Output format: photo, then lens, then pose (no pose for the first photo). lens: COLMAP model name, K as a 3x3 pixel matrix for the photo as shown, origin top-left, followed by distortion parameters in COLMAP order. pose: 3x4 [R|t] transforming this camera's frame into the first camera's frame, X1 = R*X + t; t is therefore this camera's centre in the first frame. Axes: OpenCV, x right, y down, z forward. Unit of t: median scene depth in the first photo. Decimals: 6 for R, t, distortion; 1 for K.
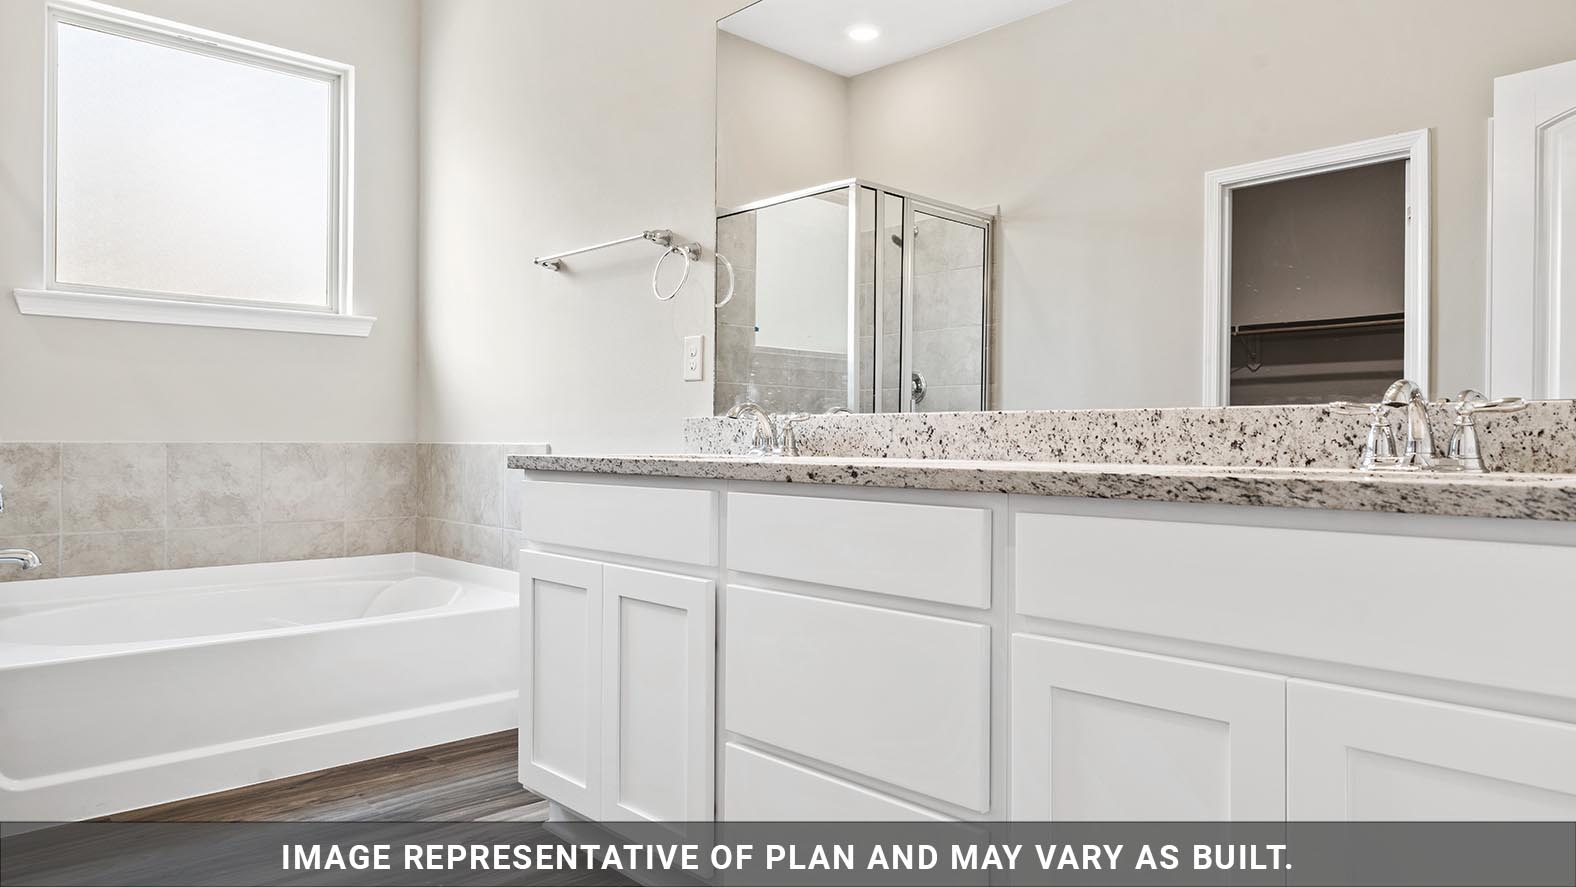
lens RADIAL K [[1032.3, 0, 788.0], [0, 1032.3, 443.5], [0, 0, 1]] dist [0.003304, 0.002525]
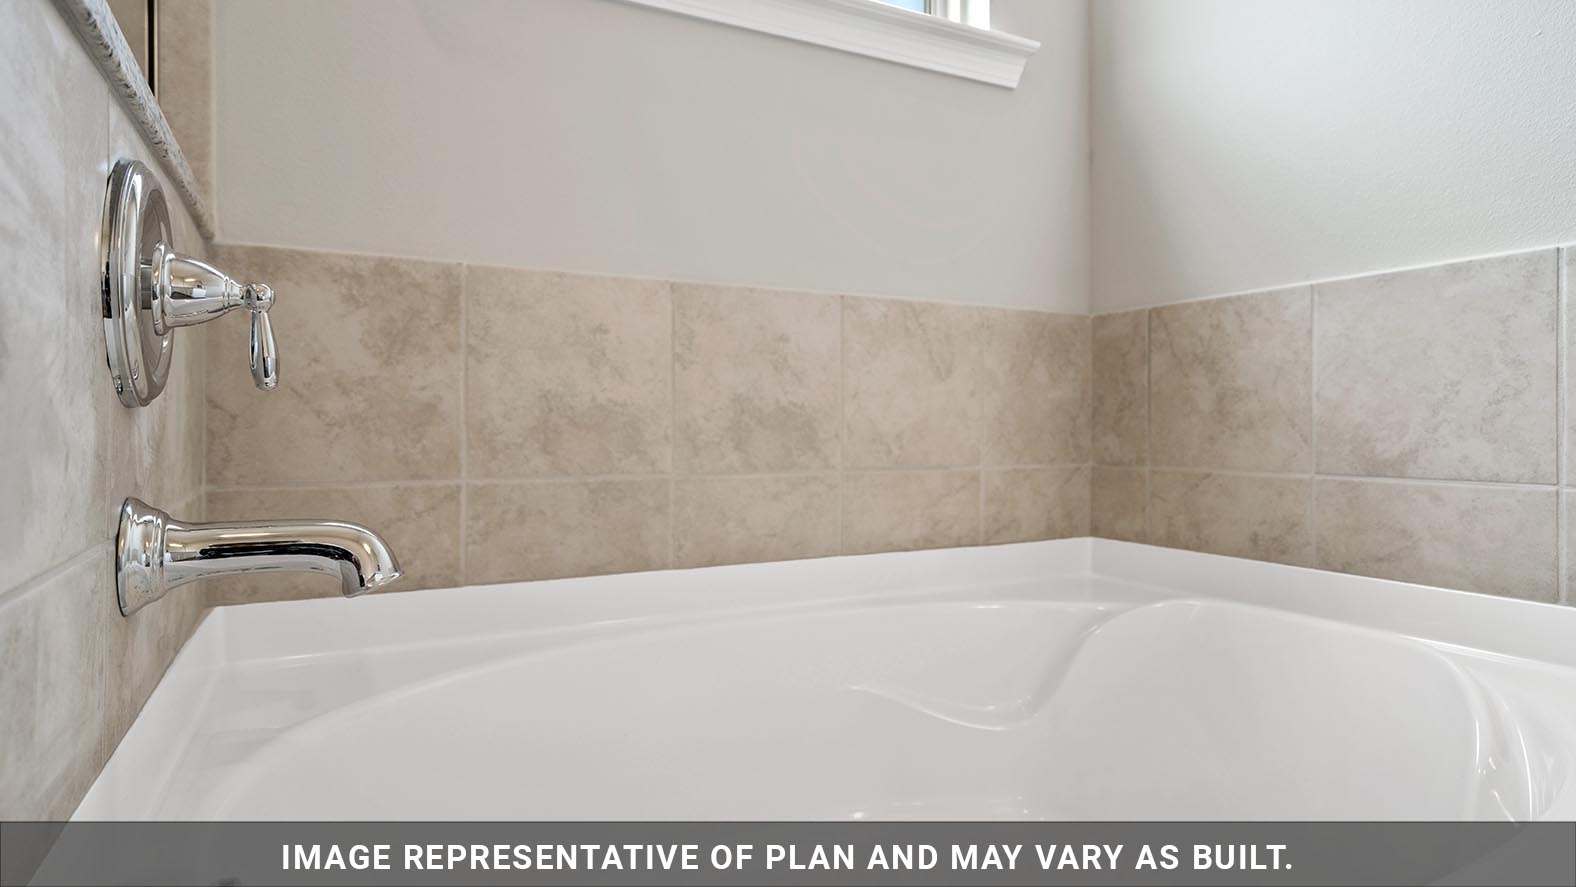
lens RADIAL K [[880.4, 0, 788.0], [0, 880.4, 443.5], [0, 0, 1]] dist [-0.002993, -0.000294]
pose [[0.961448, 0.003634, -0.274964, -0.435982], [0.001455, 0.999831, 0.018304, 0.059620], [0.274984, -0.017999, 0.961280, 0.631838]]
